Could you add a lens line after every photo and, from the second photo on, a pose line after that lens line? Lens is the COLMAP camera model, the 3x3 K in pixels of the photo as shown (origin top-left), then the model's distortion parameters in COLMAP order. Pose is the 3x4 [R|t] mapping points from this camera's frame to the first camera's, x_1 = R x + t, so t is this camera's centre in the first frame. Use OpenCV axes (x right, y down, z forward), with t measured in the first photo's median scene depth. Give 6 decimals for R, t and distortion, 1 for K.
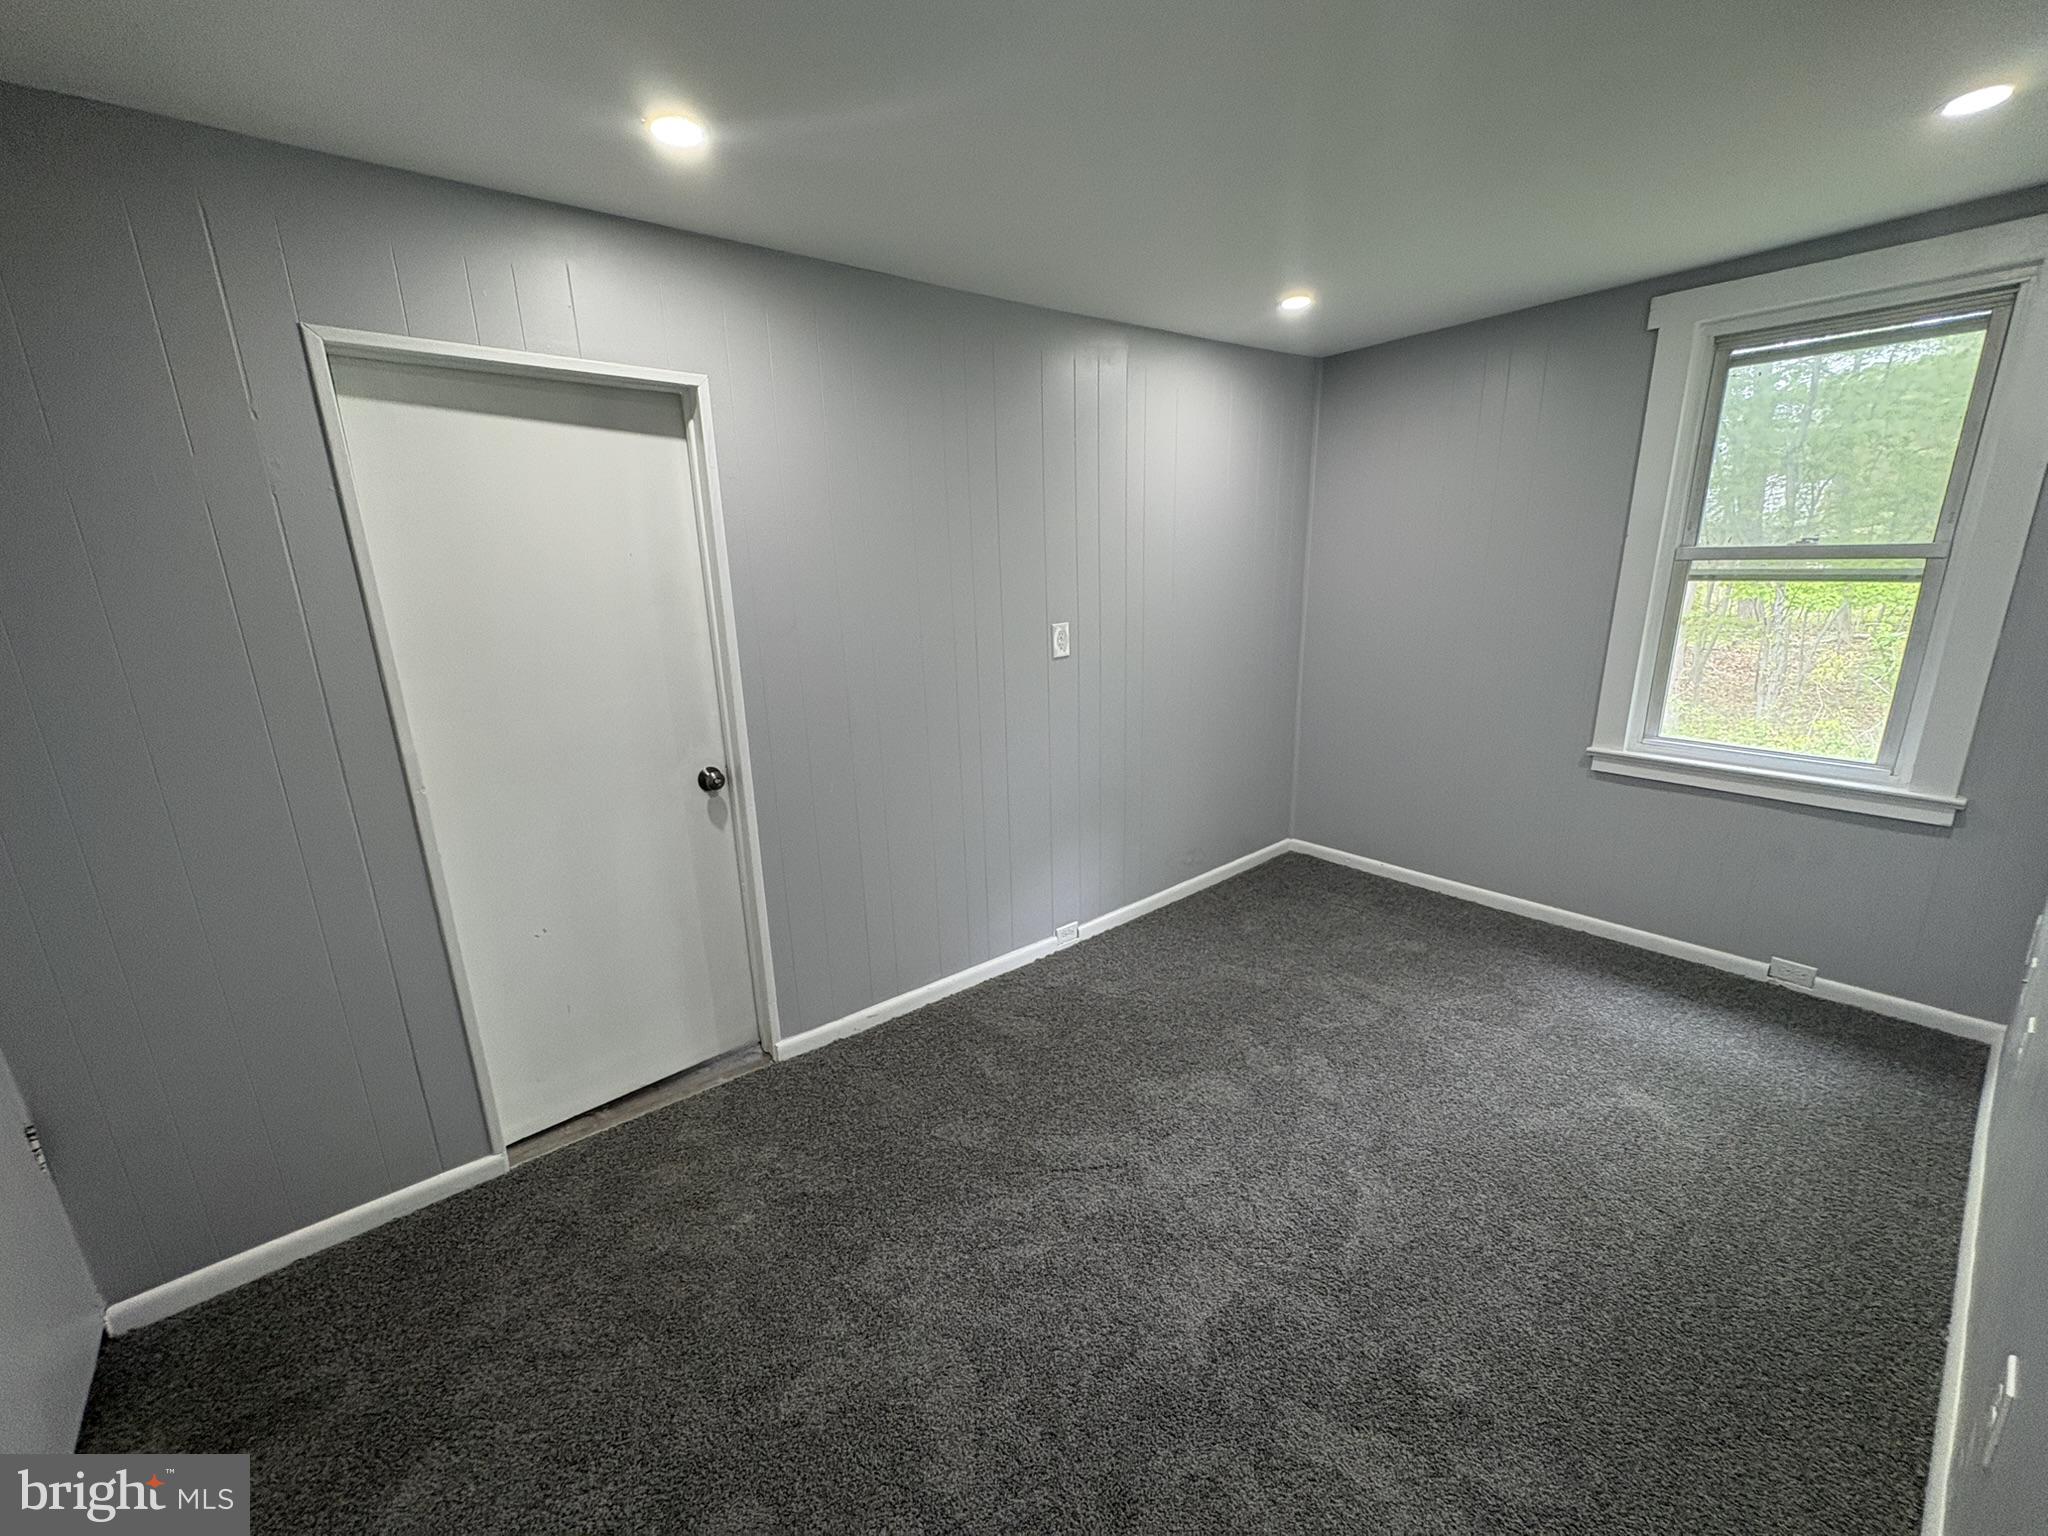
lens RADIAL K [[815.5, 0, 1013.3], [0, 815.5, 771.1], [0, 0, 1]] dist [-0.001909, -0.000408]
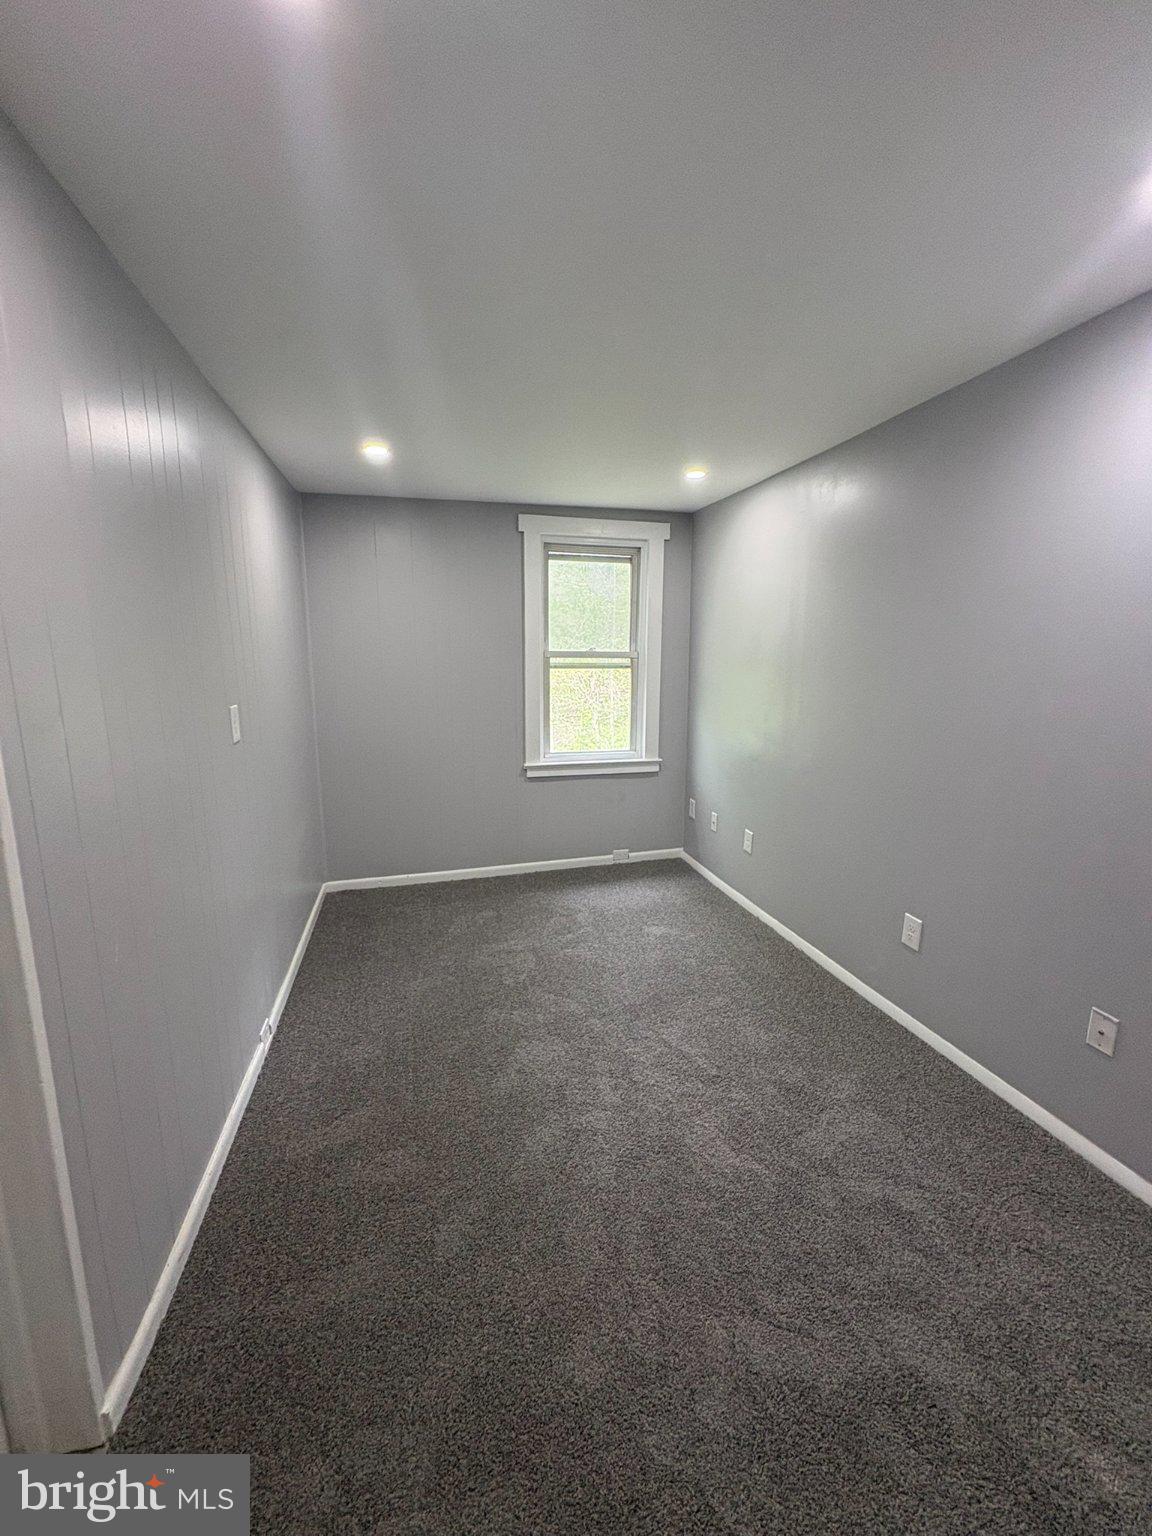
lens RADIAL K [[611.6, 0, 584.1], [0, 611.6, 770.6], [0, 0, 1]] dist [-0.001909, -0.000408]
pose [[0.397951, -0.136886, 0.907137, -0.476851], [0.220153, 0.974161, 0.050421, -0.062403], [-0.890600, 0.179644, 0.417804, 0.409245]]
